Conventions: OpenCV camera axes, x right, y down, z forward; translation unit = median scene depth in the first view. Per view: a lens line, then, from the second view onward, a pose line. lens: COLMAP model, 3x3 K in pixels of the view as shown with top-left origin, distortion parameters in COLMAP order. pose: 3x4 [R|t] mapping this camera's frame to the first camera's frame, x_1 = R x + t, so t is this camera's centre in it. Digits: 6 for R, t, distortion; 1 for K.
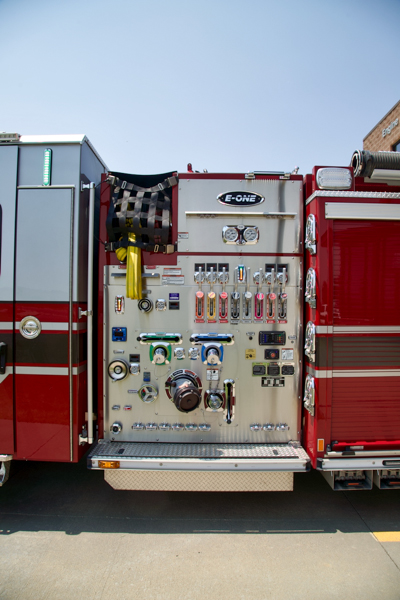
lens RADIAL K [[402.9, 0, 200.0], [0, 402.9, 300.0], [0, 0, 1]] dist [-0.123262, 0.064413]
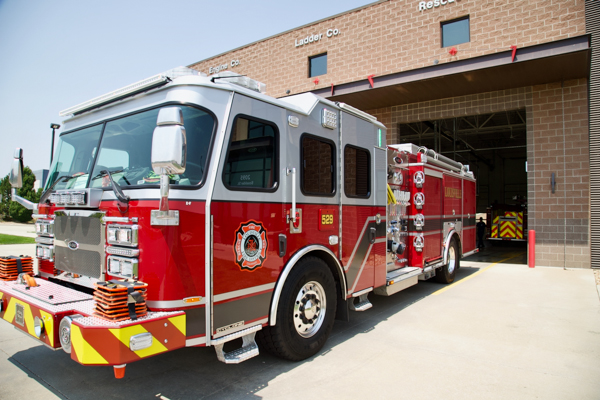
lens RADIAL K [[402.9, 0, 300.0], [0, 402.9, 200.0], [0, 0, 1]] dist [-0.123262, 0.064413]
pose [[0.585029, 0.016045, 0.810853, -2.101528], [-0.008785, 0.999871, -0.013447, 0.005855], [-0.810965, 0.000744, 0.585095, 0.130910]]
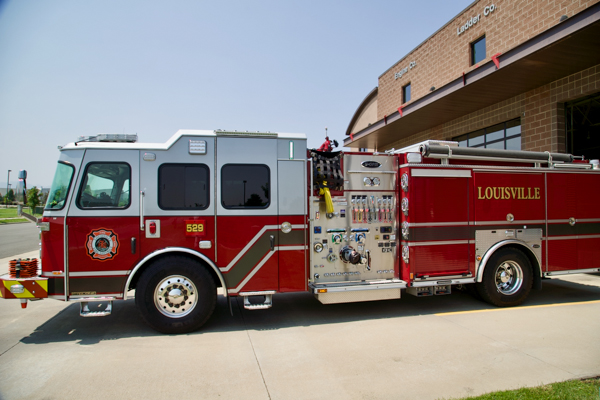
lens RADIAL K [[402.9, 0, 300.0], [0, 402.9, 200.0], [0, 0, 1]] dist [-0.123262, 0.064413]
pose [[0.971503, -0.009474, 0.236839, -0.793956], [0.013605, 0.999782, -0.015812, -0.037282], [-0.236638, 0.018583, 0.971420, -1.002290]]
